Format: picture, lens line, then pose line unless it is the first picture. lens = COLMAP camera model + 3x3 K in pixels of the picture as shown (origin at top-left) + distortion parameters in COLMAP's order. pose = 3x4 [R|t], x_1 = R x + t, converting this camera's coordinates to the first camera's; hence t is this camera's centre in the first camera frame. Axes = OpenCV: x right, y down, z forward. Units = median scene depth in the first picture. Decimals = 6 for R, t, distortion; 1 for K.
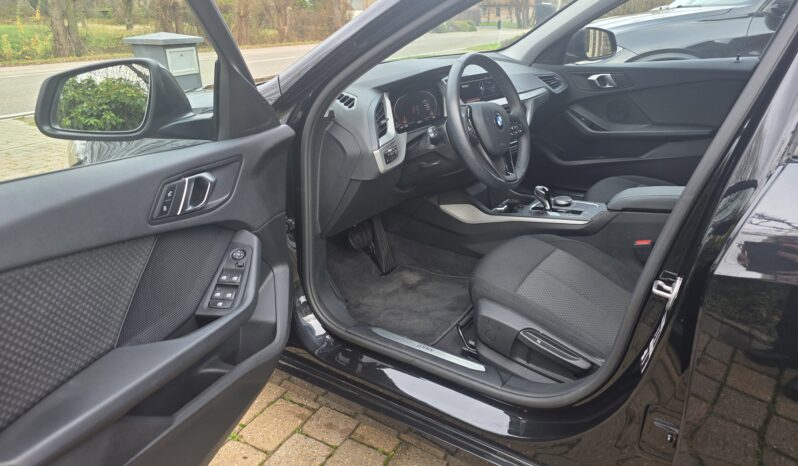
lens RADIAL K [[534.1, 0, 401.4], [0, 534.1, 233.6], [0, 0, 1]] dist [0.055992, -0.048200]
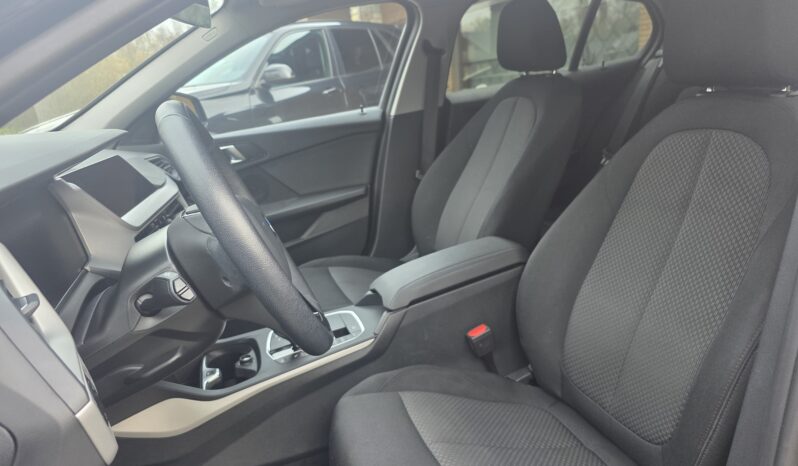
lens RADIAL K [[535.3, 0, 397.6], [0, 535.3, 227.6], [0, 0, 1]] dist [0.056698, -0.052487]
pose [[0.593542, -0.240981, 0.767877, -0.086334], [0.369595, 0.929174, 0.005917, -0.106183], [-0.714918, 0.280292, 0.640569, 0.377767]]
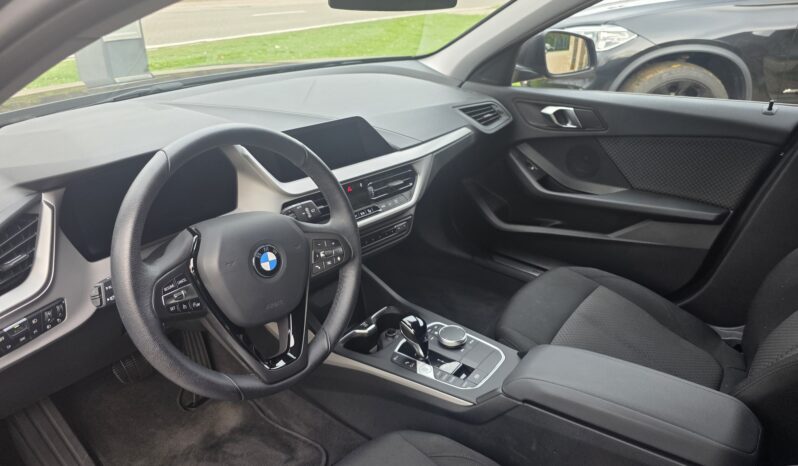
lens RADIAL K [[535.3, 0, 397.6], [0, 535.3, 227.6], [0, 0, 1]] dist [0.056698, -0.052487]
pose [[0.997362, 0.059398, -0.041727, 0.207729], [-0.056520, 0.996147, 0.067064, -0.180980], [0.045549, -0.064529, 0.996876, 0.319960]]
